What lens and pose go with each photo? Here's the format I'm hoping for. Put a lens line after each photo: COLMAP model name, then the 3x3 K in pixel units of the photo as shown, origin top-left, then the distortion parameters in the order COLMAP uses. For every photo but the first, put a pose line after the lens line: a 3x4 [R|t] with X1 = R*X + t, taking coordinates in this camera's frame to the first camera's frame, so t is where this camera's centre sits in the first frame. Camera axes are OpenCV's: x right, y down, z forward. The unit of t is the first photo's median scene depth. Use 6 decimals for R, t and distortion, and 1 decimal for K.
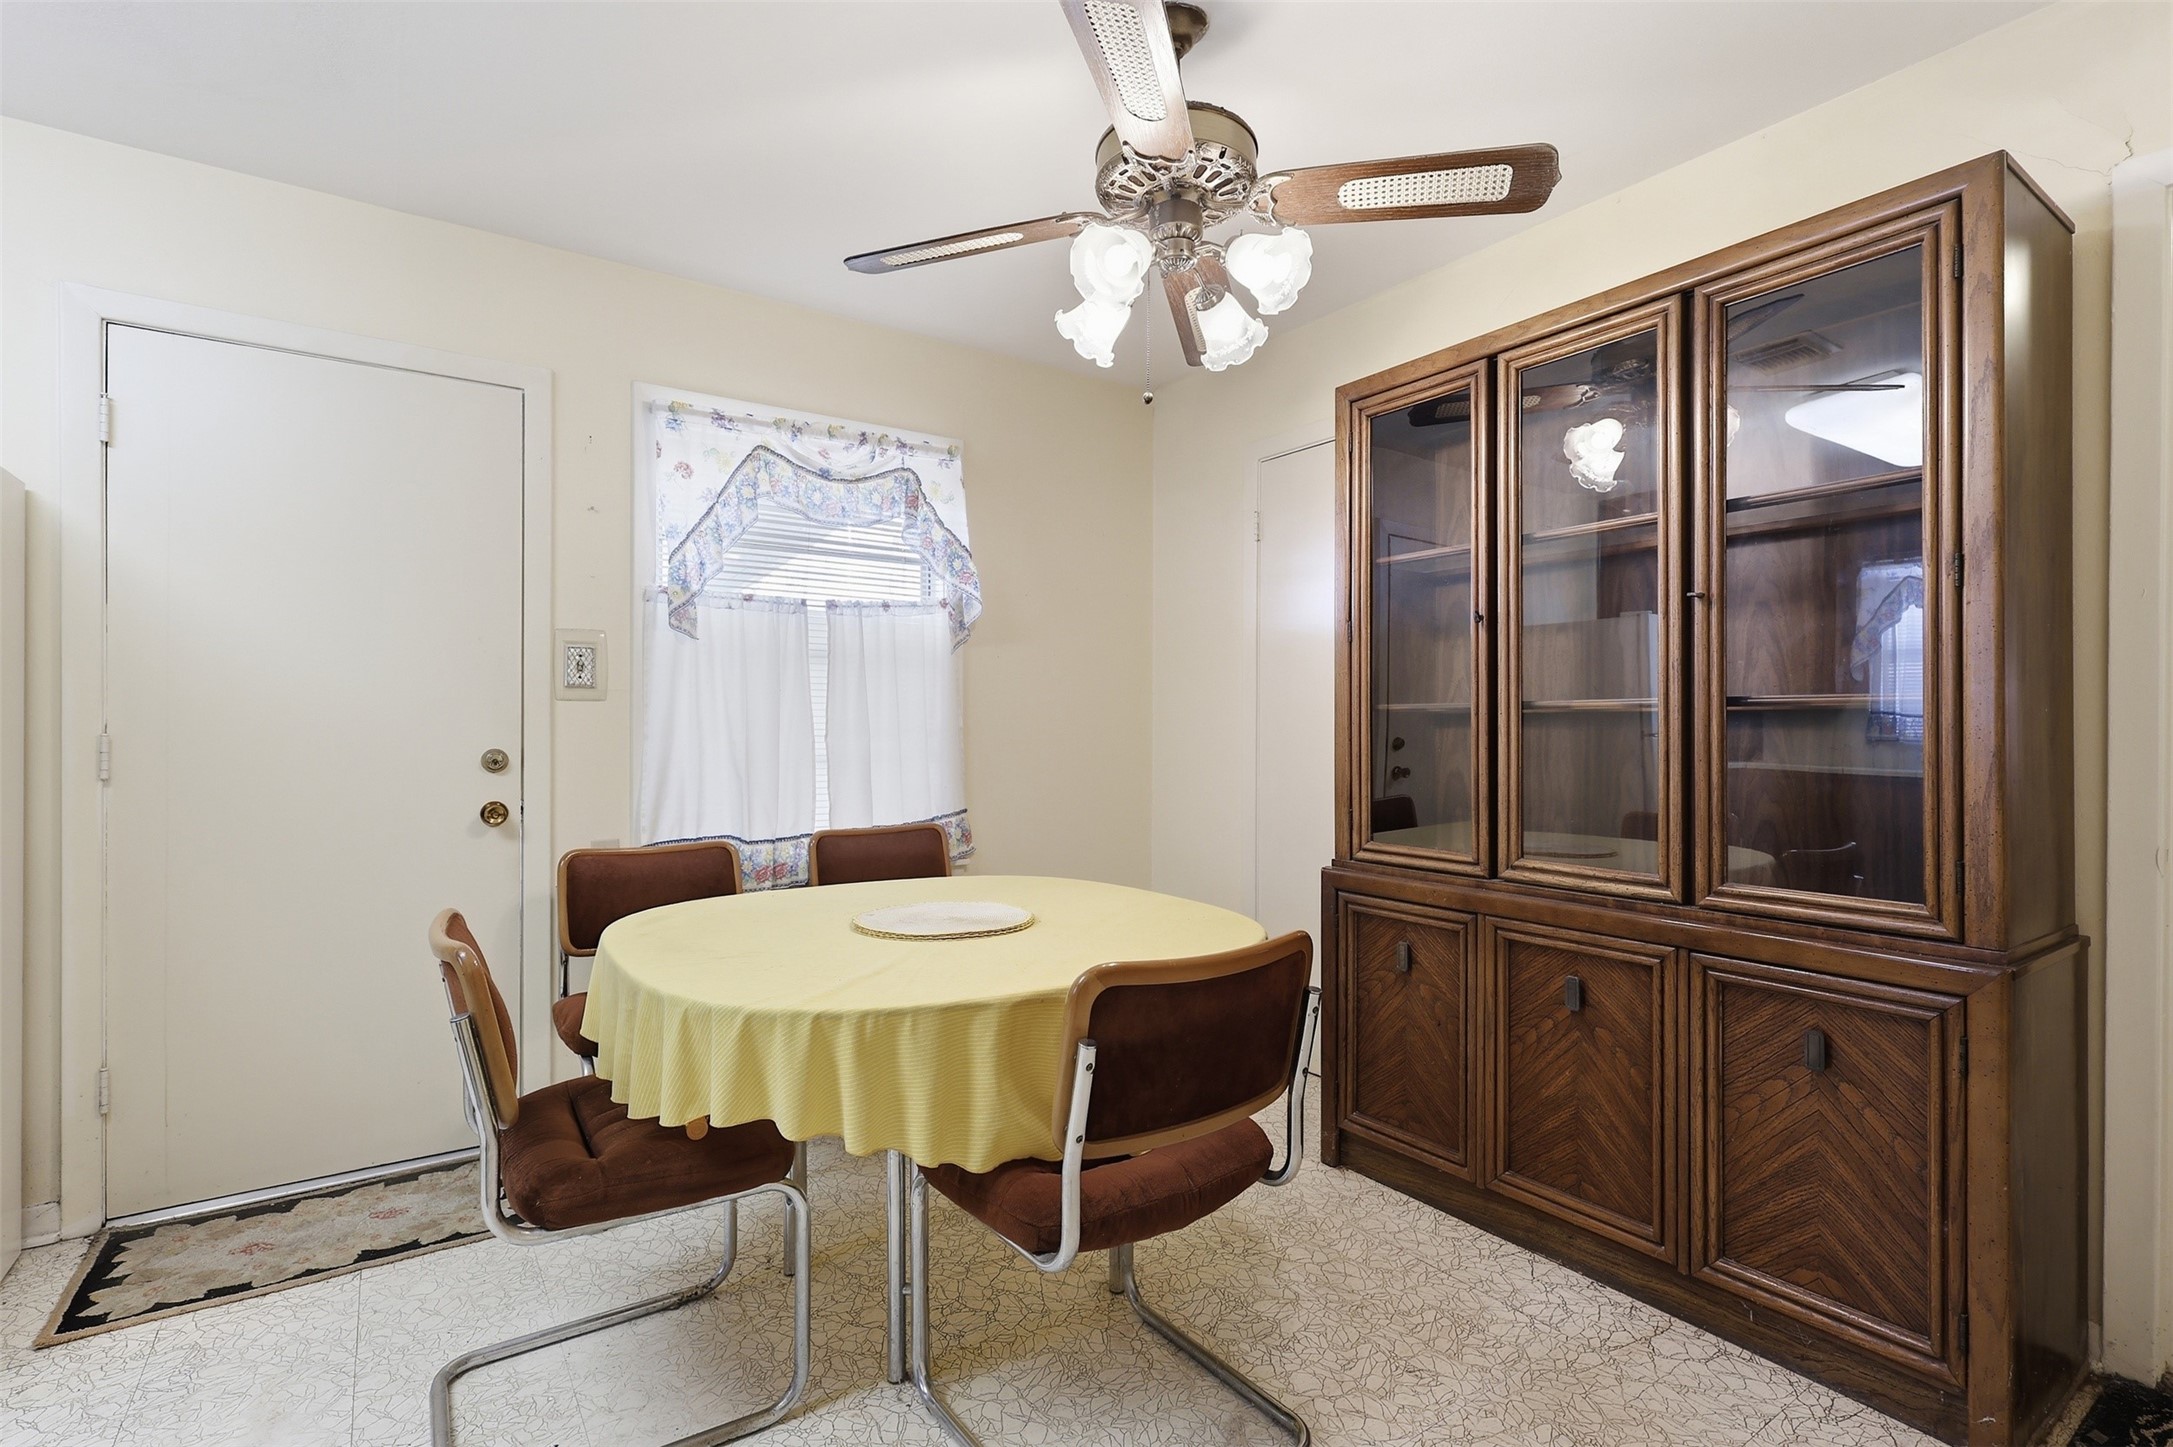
lens RADIAL K [[1009.2, 0, 1083.1], [0, 1009.2, 729.3], [0, 0, 1]] dist [-0.001195, -0.000299]
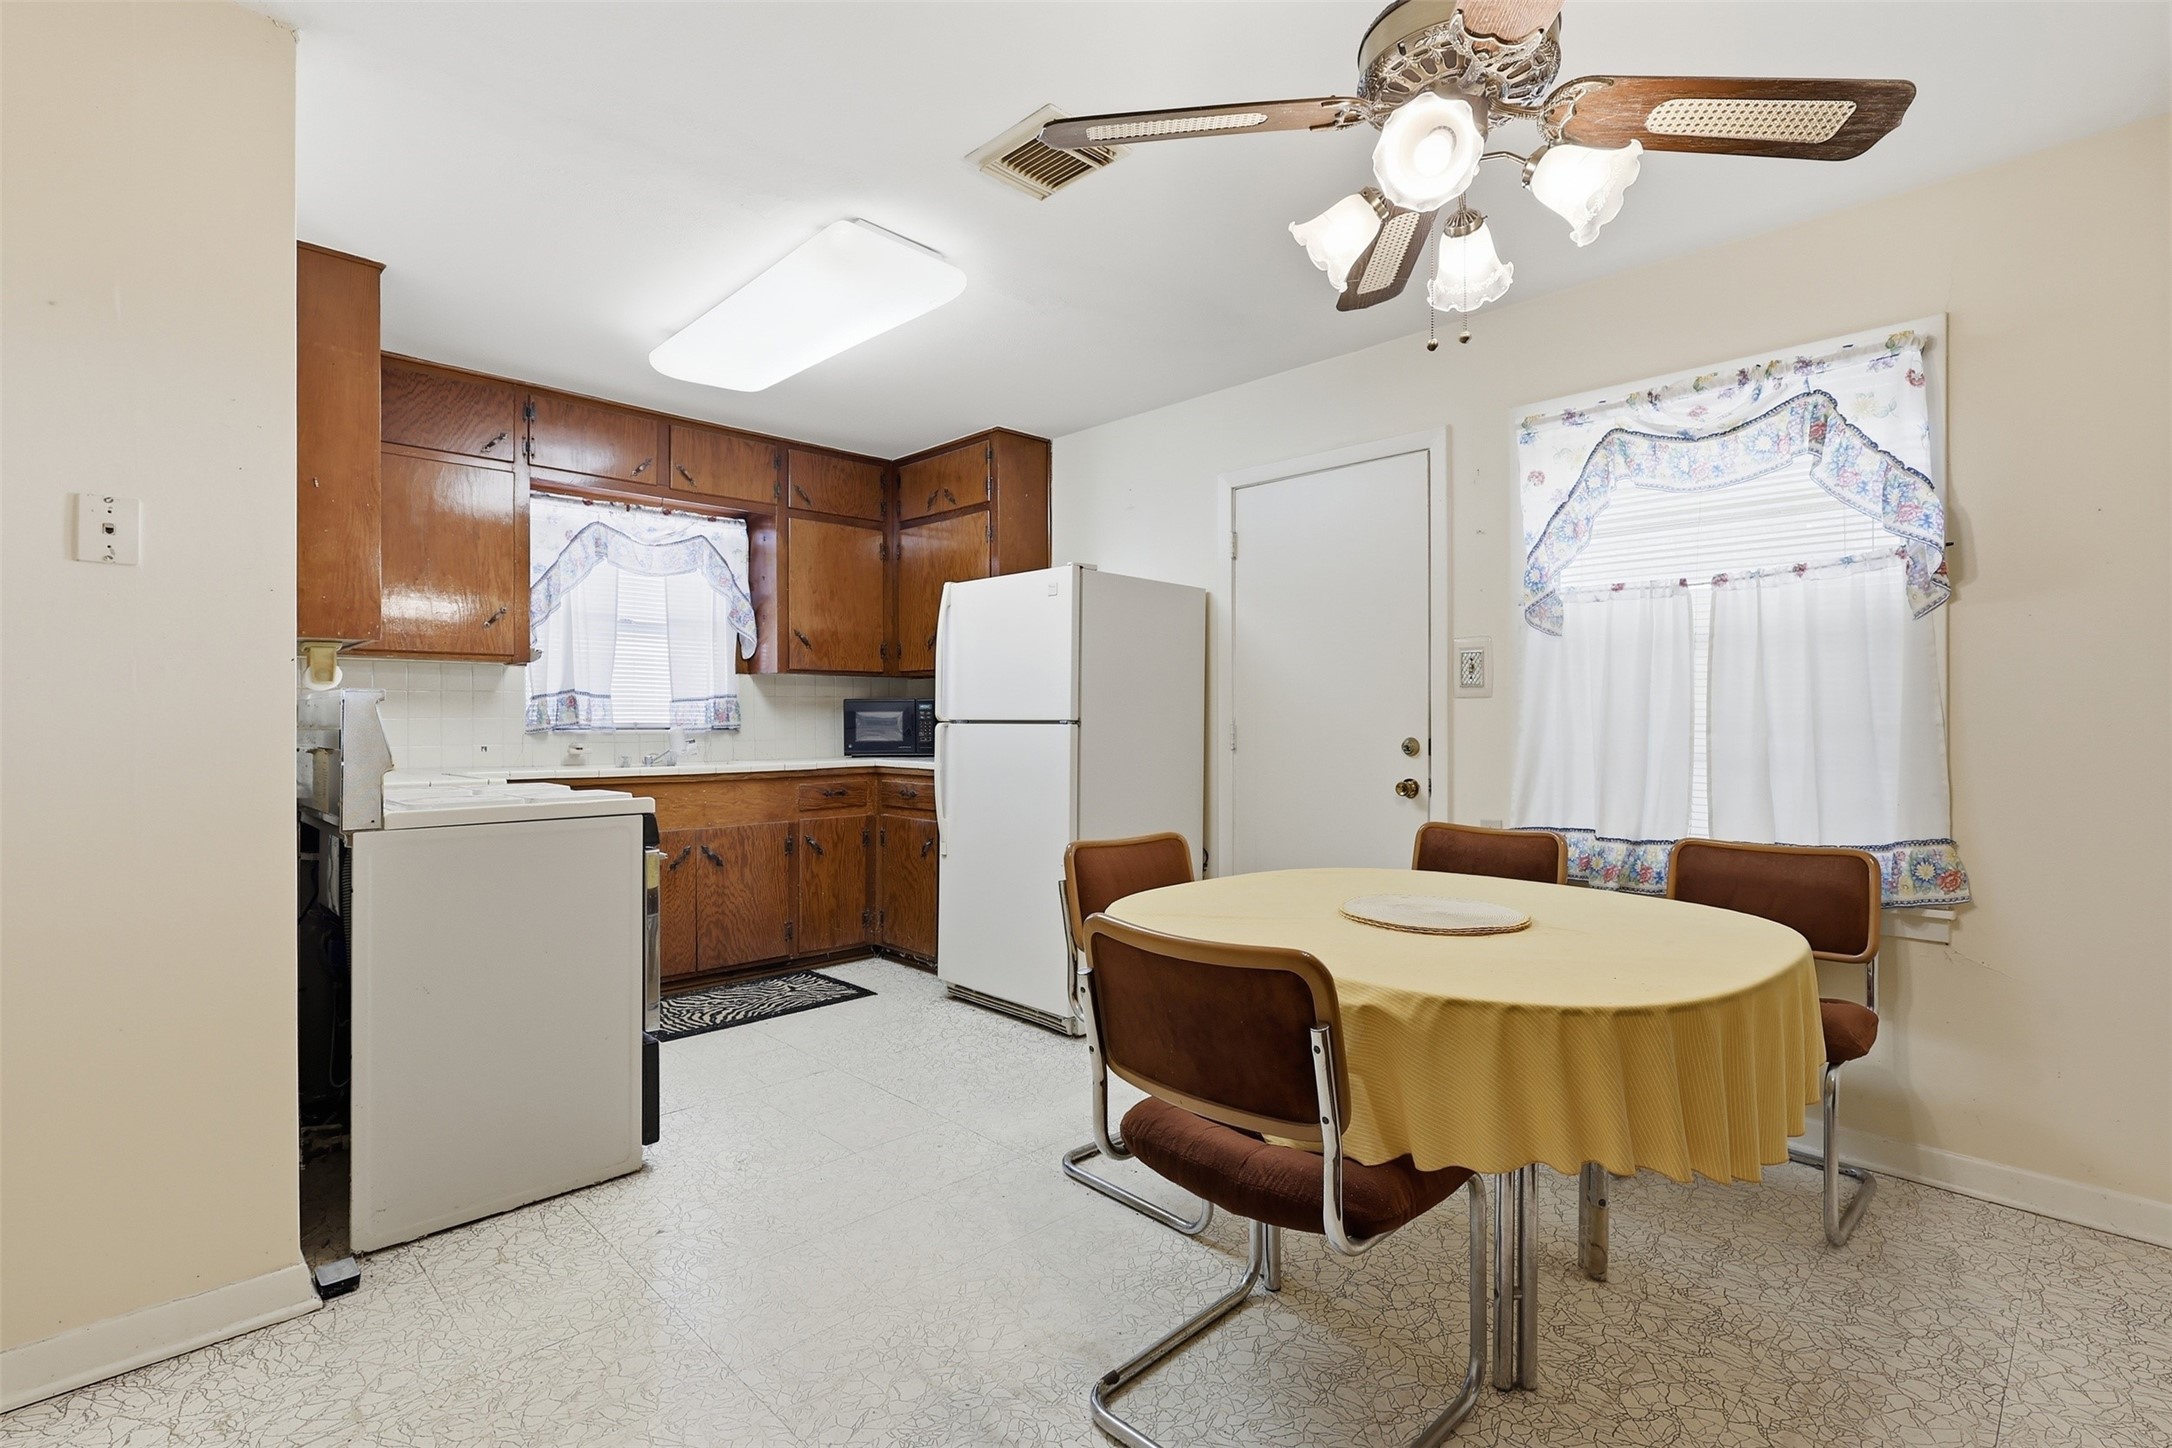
lens RADIAL K [[1001.5, 0, 1081.7], [0, 1001.5, 715.8], [0, 0, 1]] dist [-0.001863, -0.000252]
pose [[0.170363, -0.000713, -0.985381, 0.534561], [-0.003515, 0.999993, -0.001331, -0.004155], [0.985375, 0.003690, 0.170360, 0.336224]]
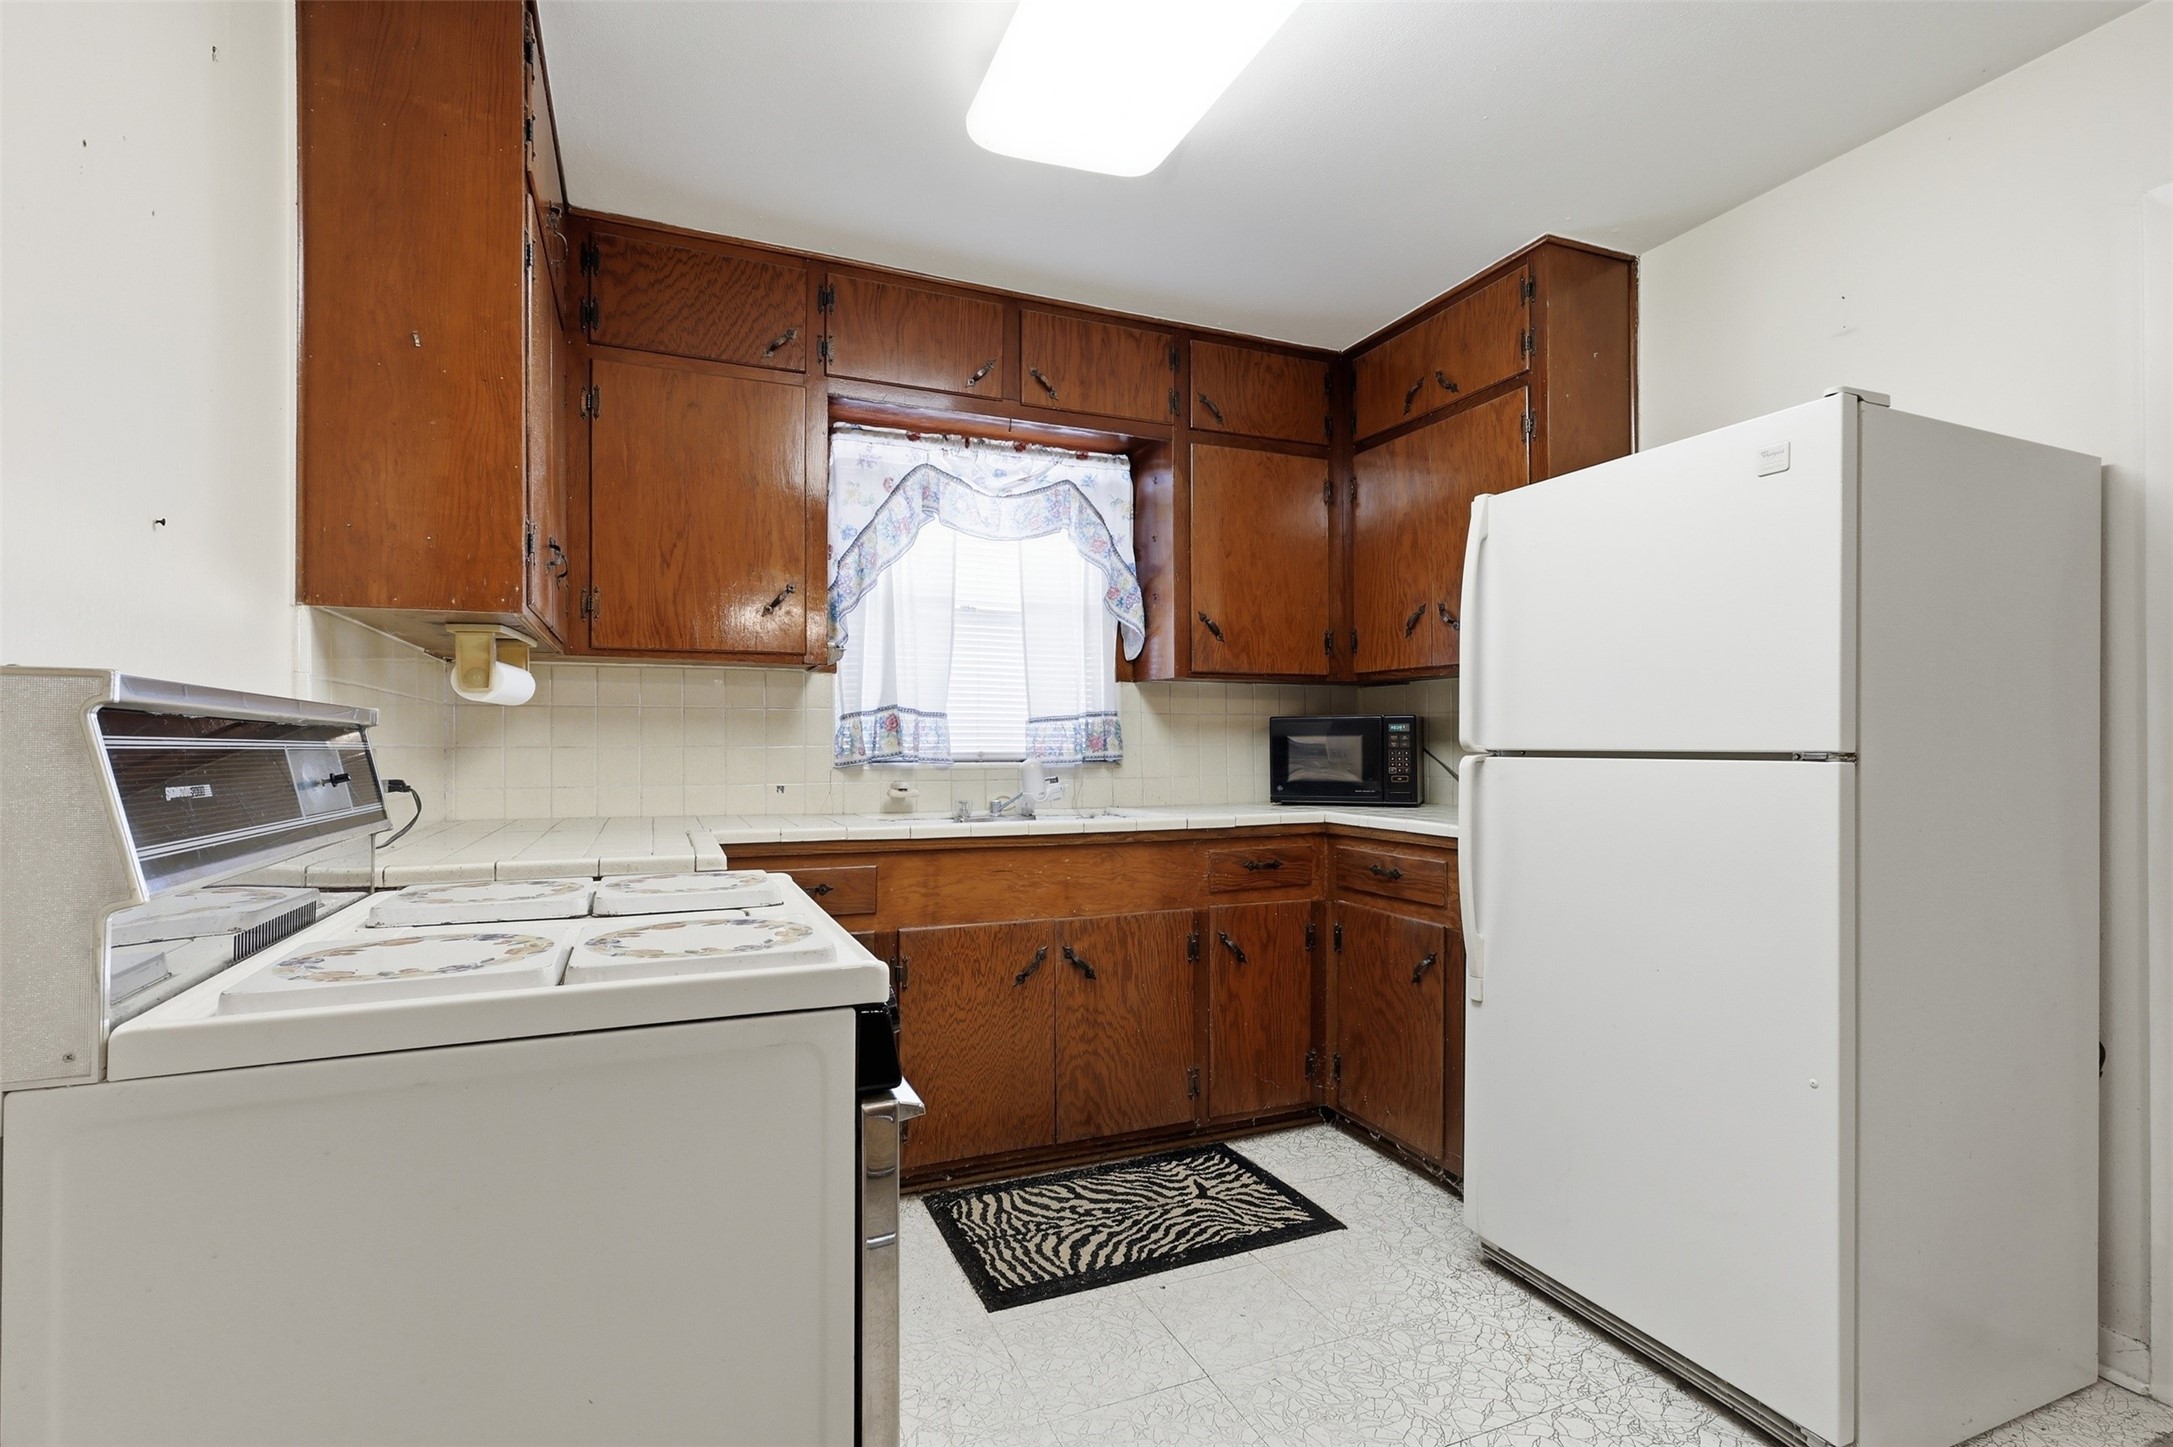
lens RADIAL K [[1009.2, 0, 1083.1], [0, 1009.2, 729.3], [0, 0, 1]] dist [-0.001195, -0.000299]
pose [[-0.203027, -0.012565, -0.979092, -0.045639], [-0.002438, 0.999921, -0.012326, -0.005059], [0.979170, -0.000115, -0.203042, 0.253375]]
